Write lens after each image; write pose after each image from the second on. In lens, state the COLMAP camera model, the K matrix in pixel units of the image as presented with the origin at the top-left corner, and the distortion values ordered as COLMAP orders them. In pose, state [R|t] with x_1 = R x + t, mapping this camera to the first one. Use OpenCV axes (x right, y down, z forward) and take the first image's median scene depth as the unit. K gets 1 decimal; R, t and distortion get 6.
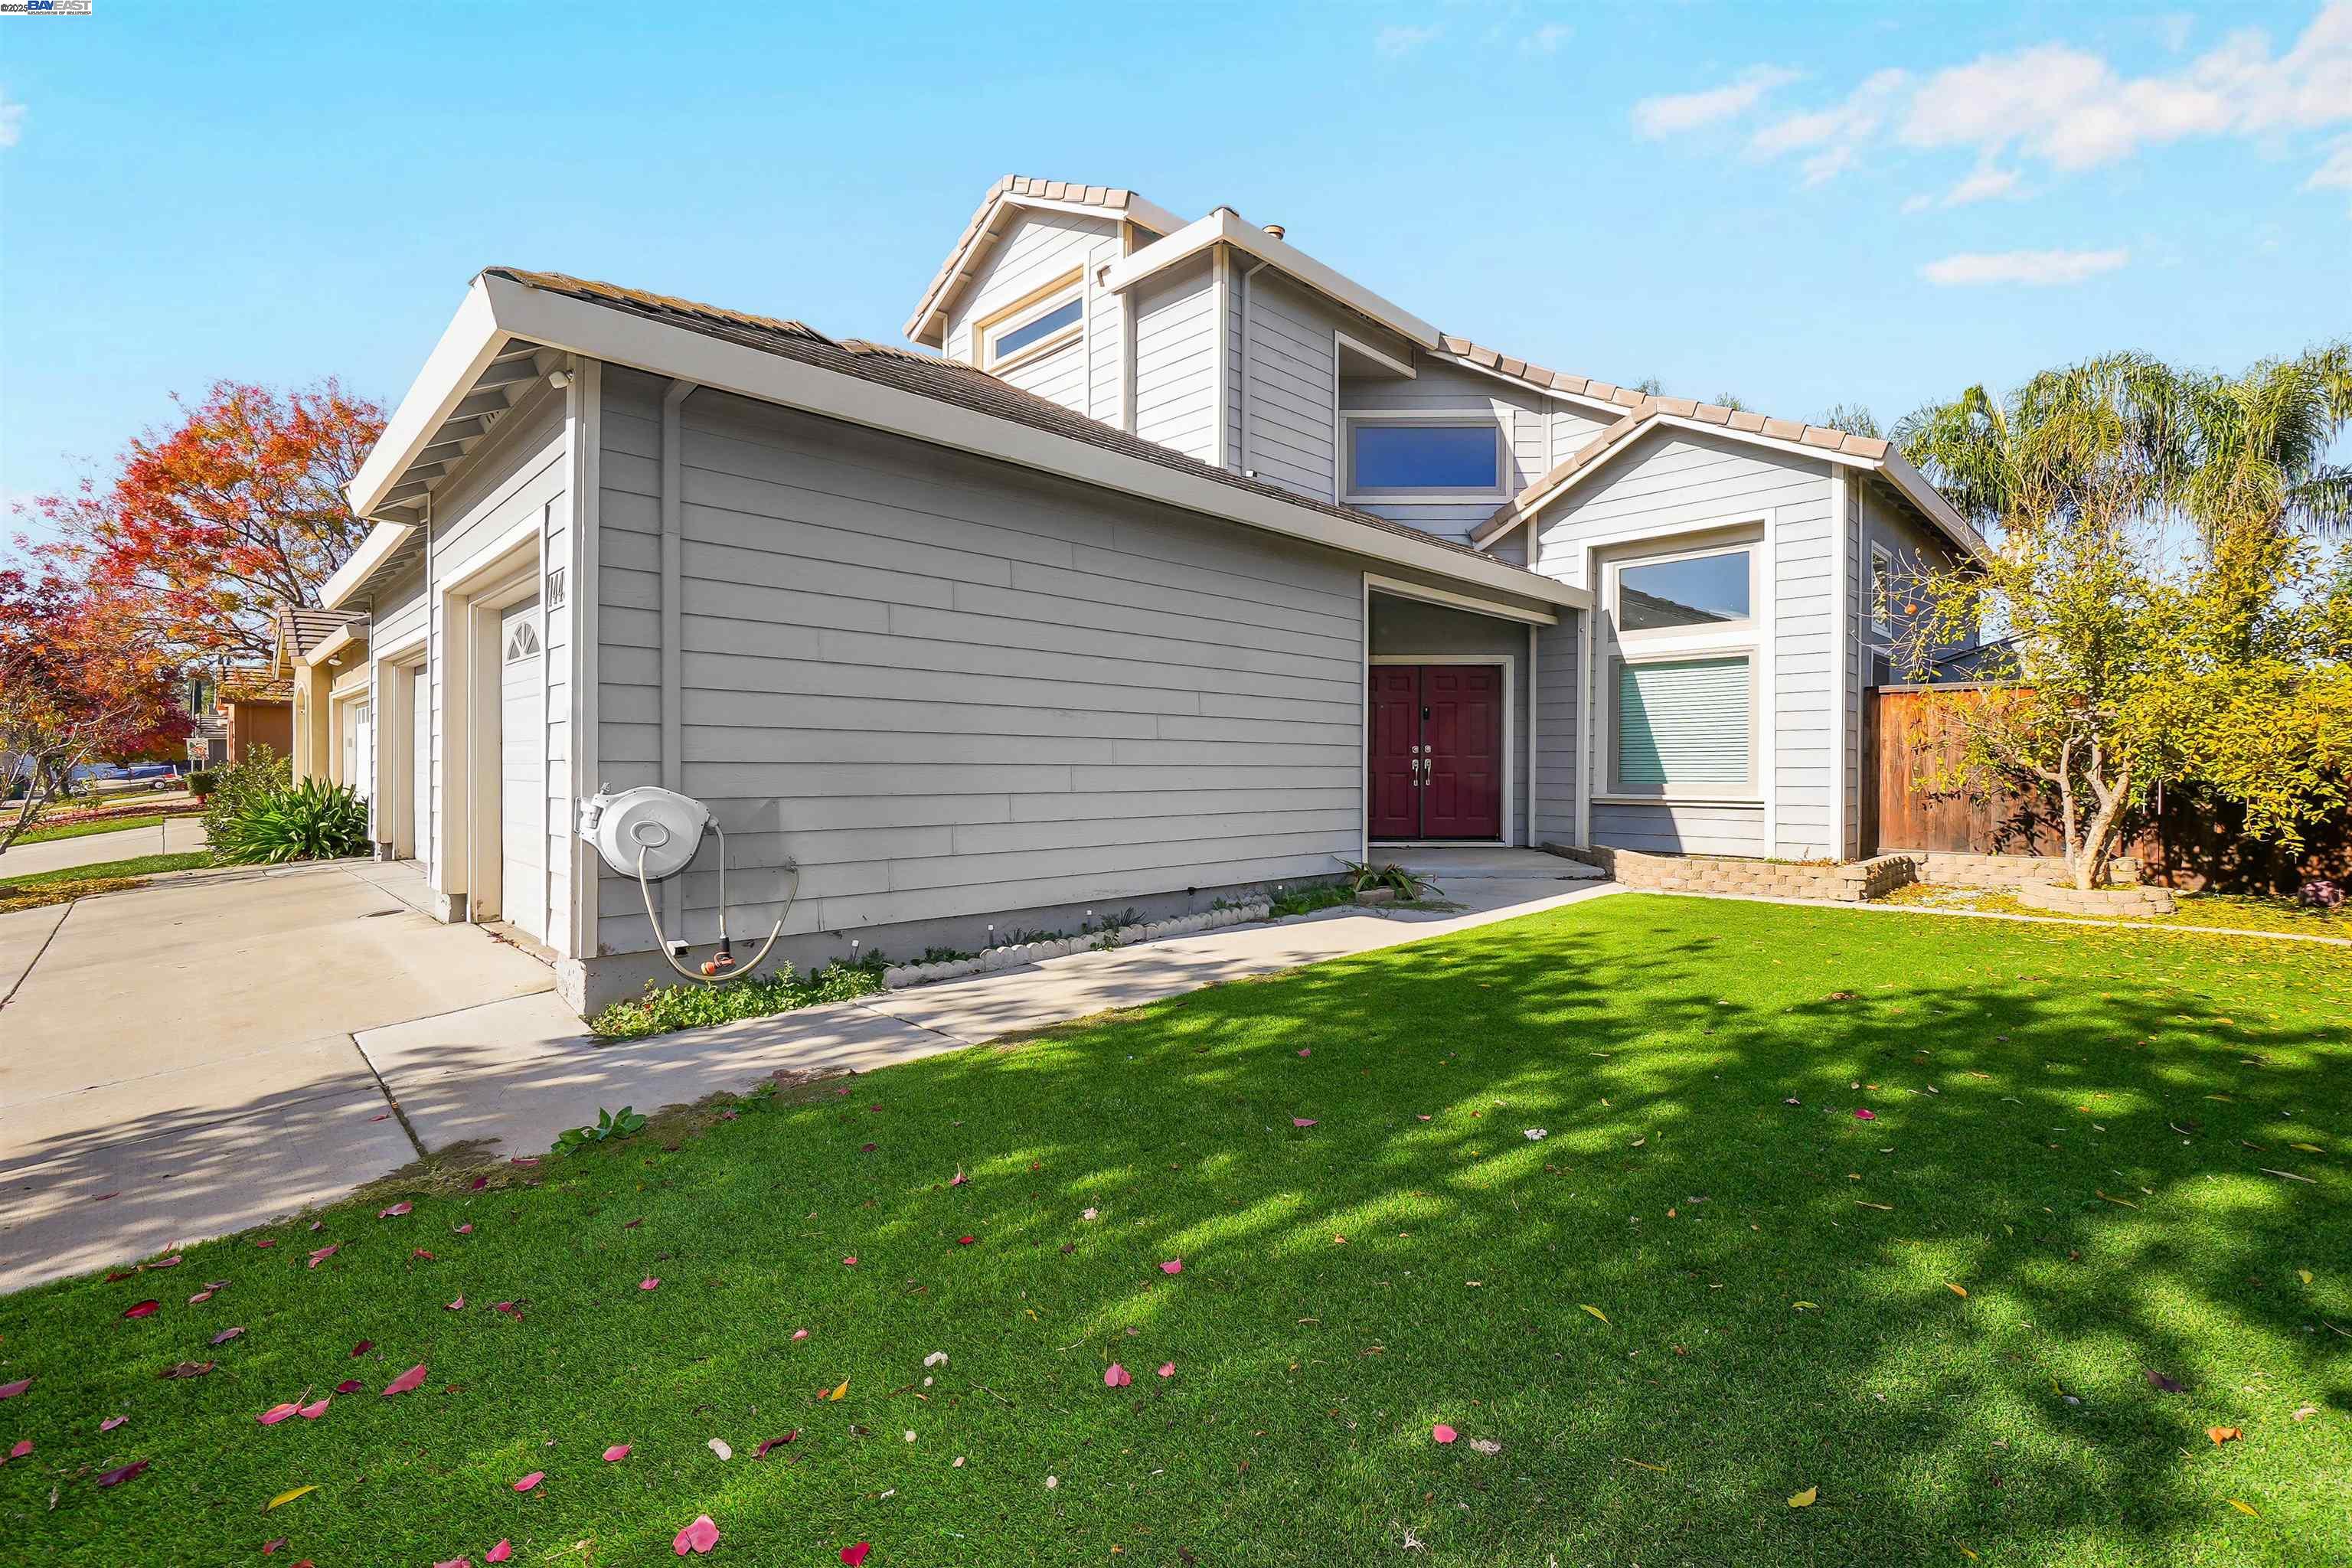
lens RADIAL K [[1014.5, 0, 1190.7], [0, 1014.5, 782.1], [0, 0, 1]] dist [-0.006924, 0.000962]
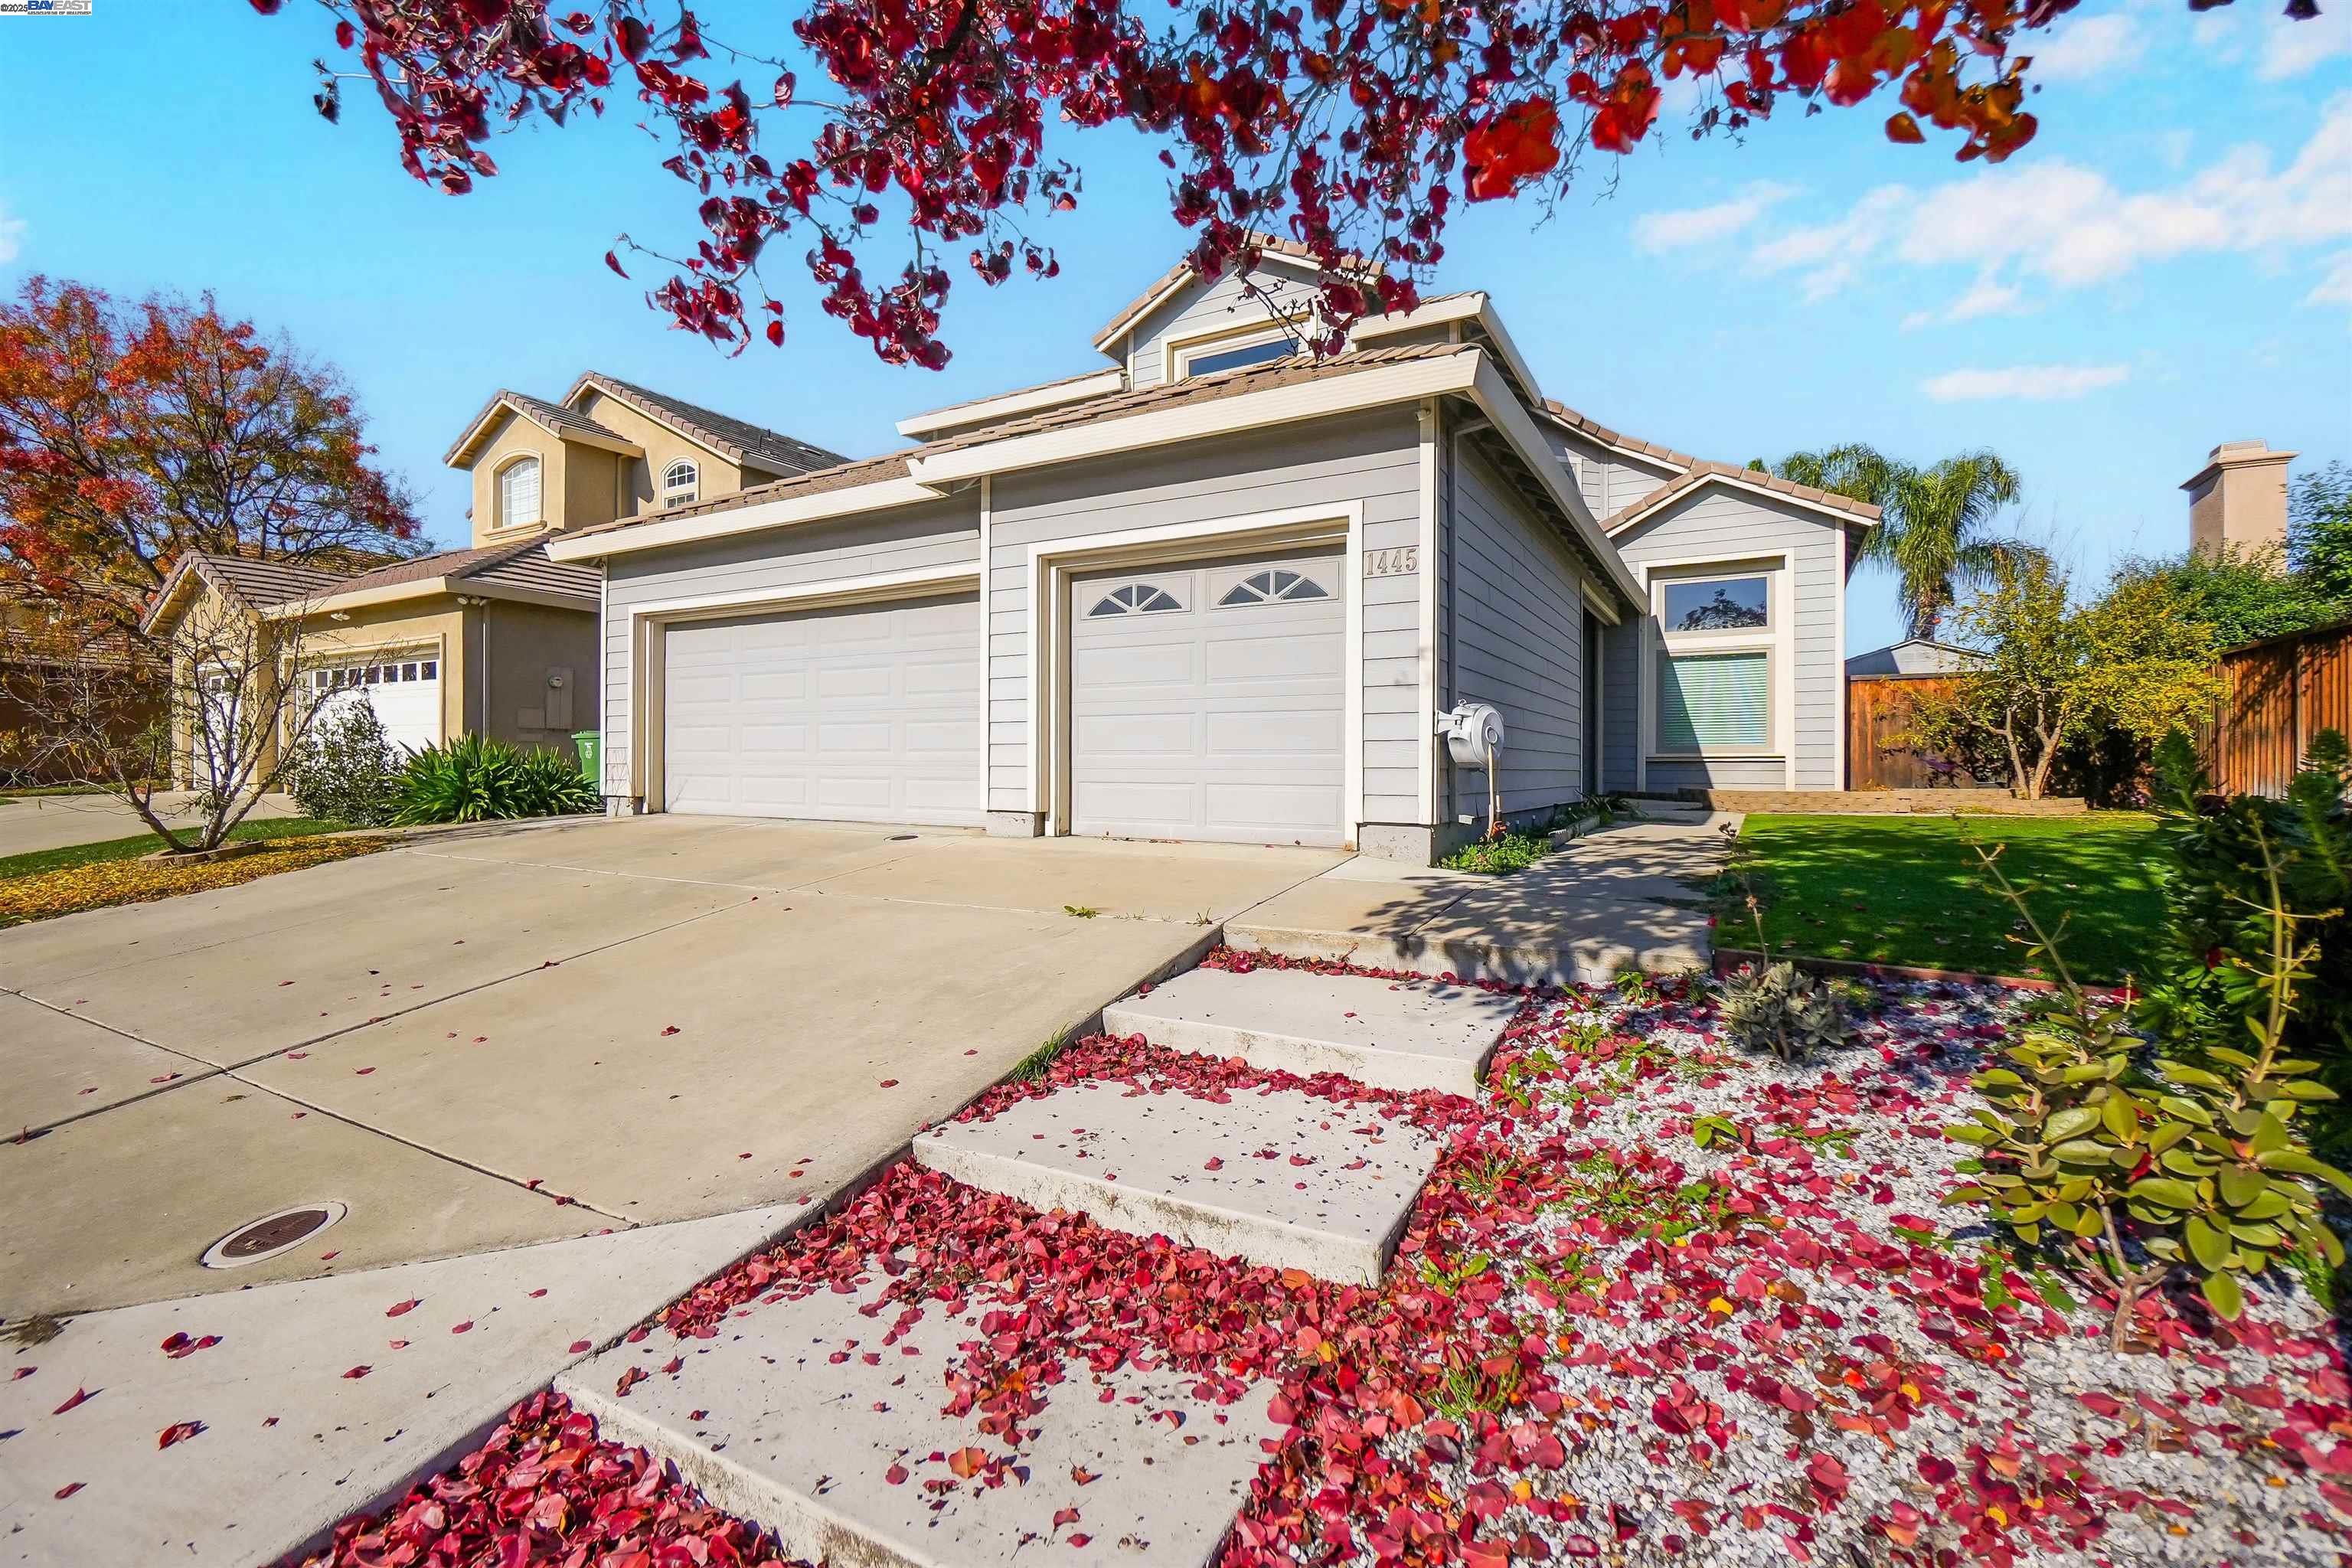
lens RADIAL K [[1014.5, 0, 1185.2], [0, 1014.5, 769.5], [0, 0, 1]] dist [-0.006924, 0.000962]
pose [[0.962949, 0.000341, 0.269682, -0.642293], [0.003319, 0.999908, -0.013115, 0.056617], [-0.269662, 0.013524, 0.962860, -0.131833]]
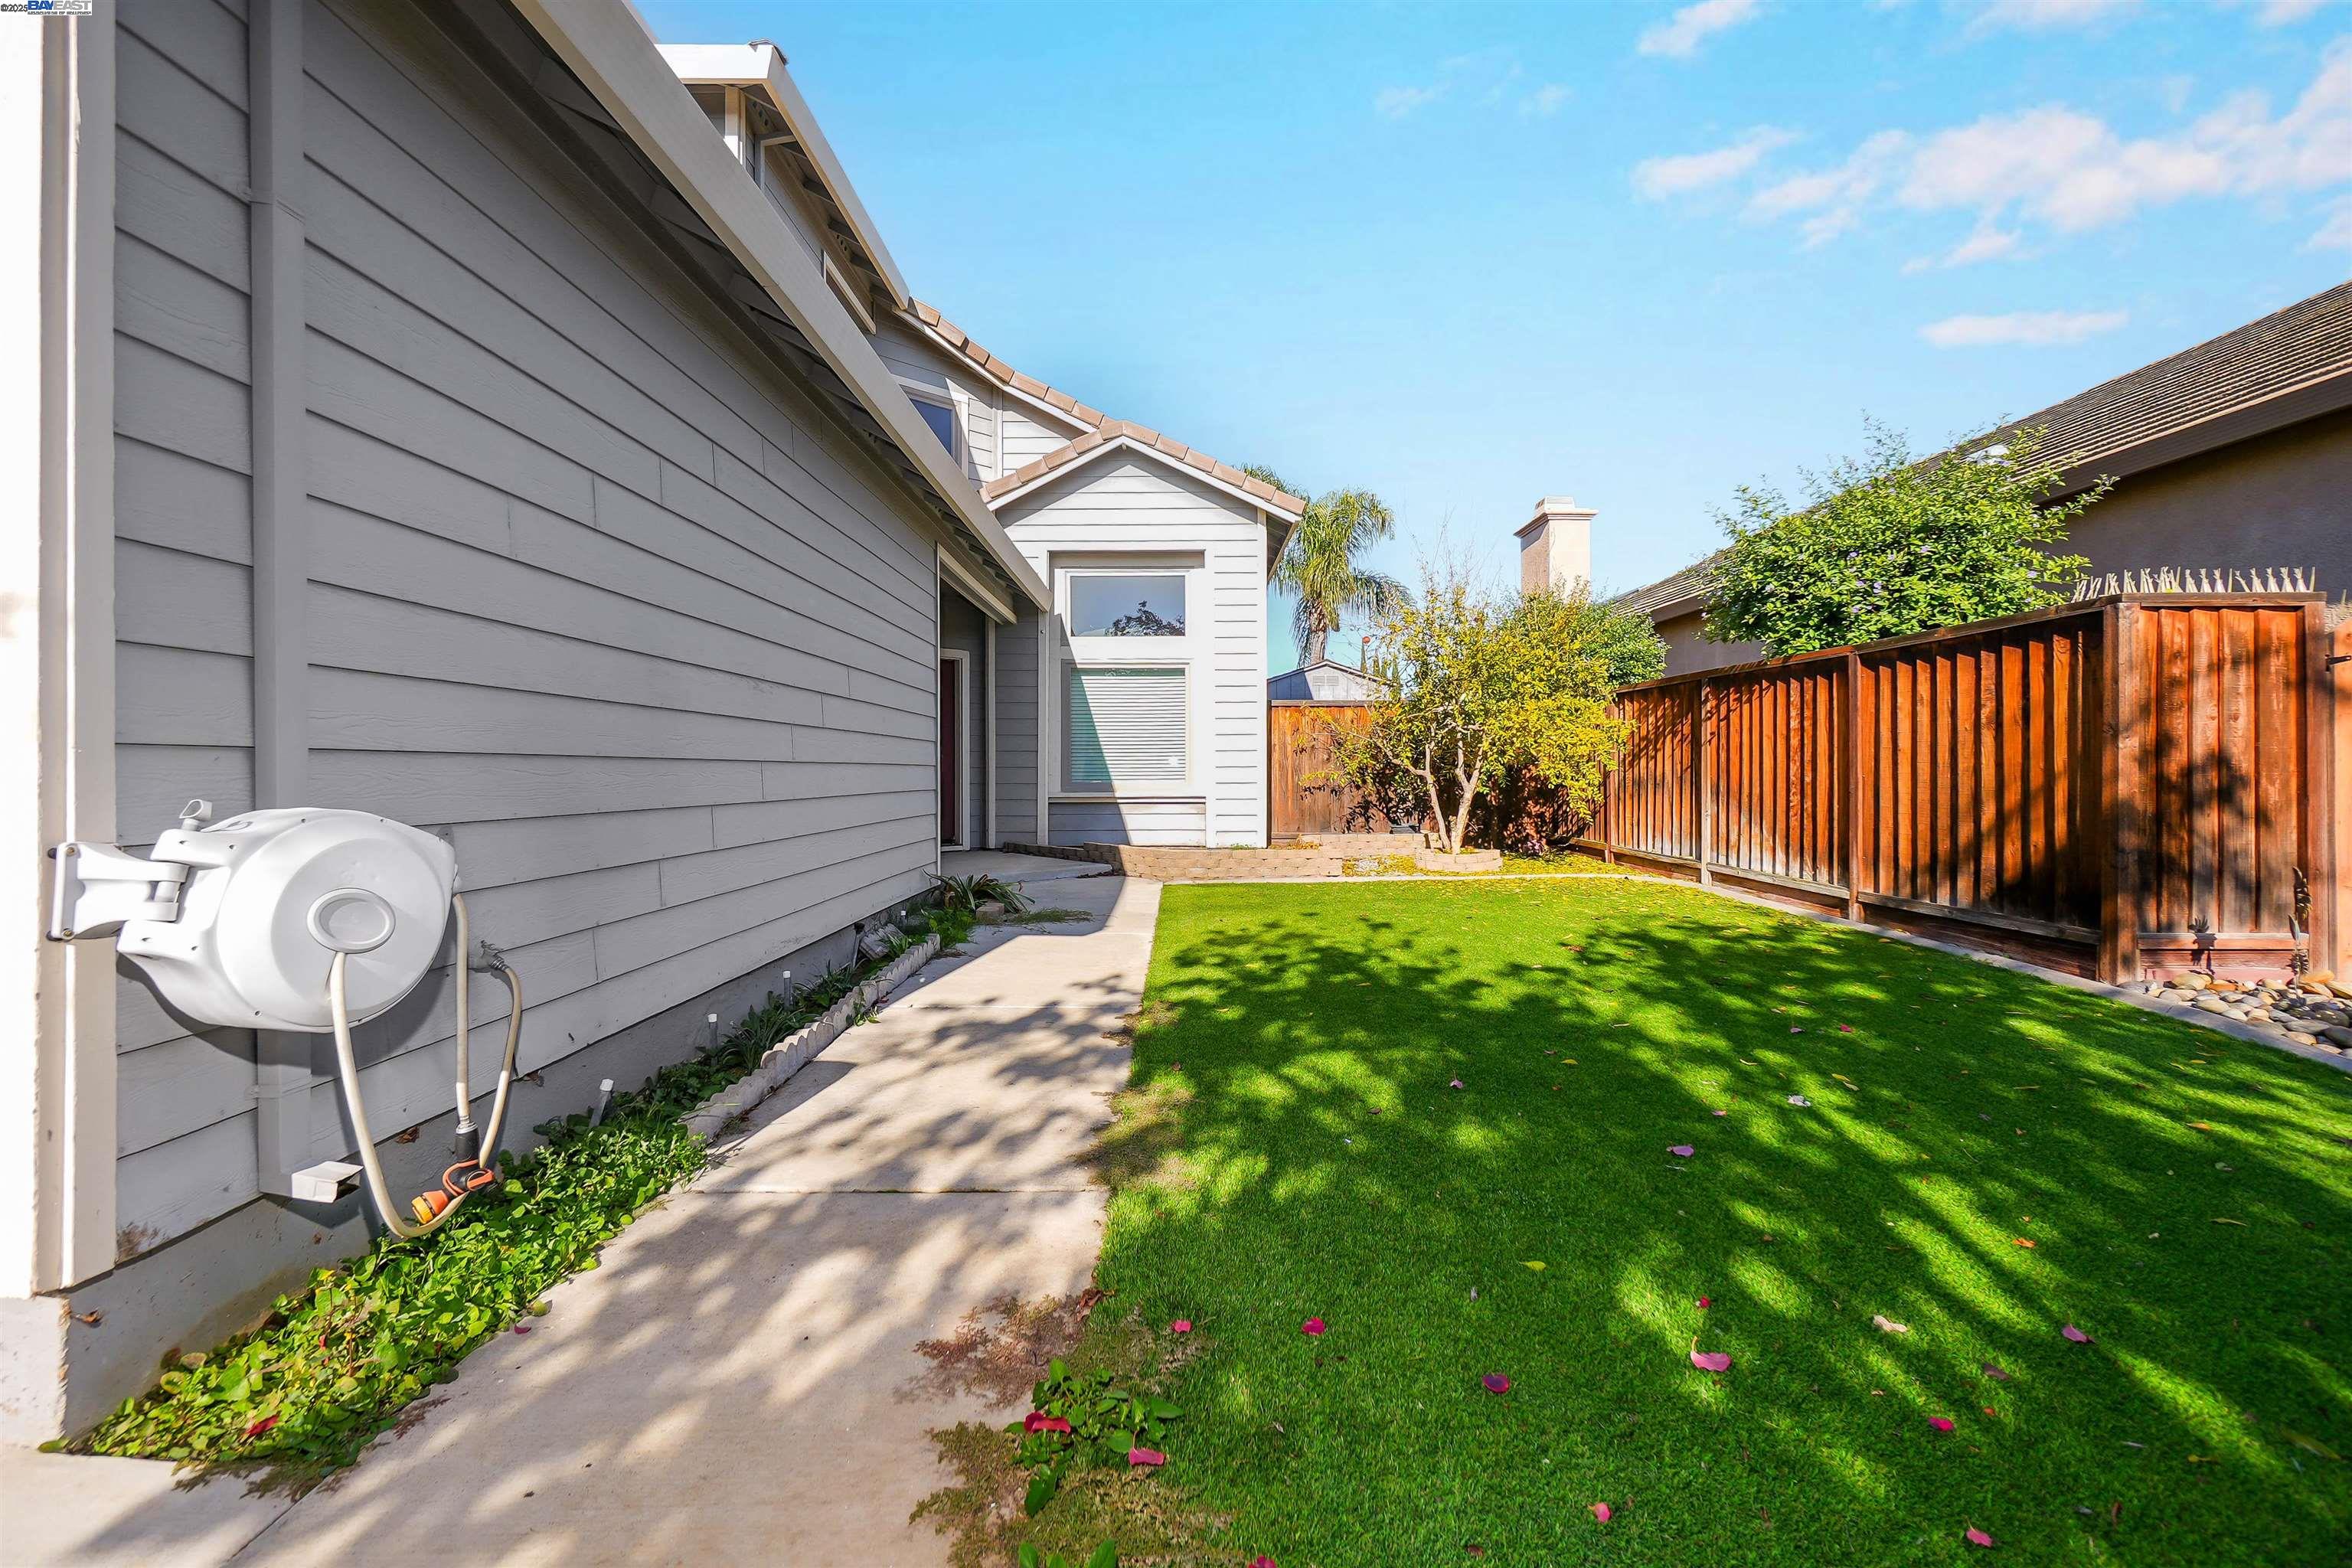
lens RADIAL K [[1014.5, 0, 1172.2], [0, 1014.5, 778.3], [0, 0, 1]] dist [-0.006924, 0.000962]
pose [[0.710862, -0.009094, 0.703273, -0.278464], [0.013390, 0.999910, -0.000605, -0.001029], [-0.703204, 0.009847, 0.710920, 0.222311]]
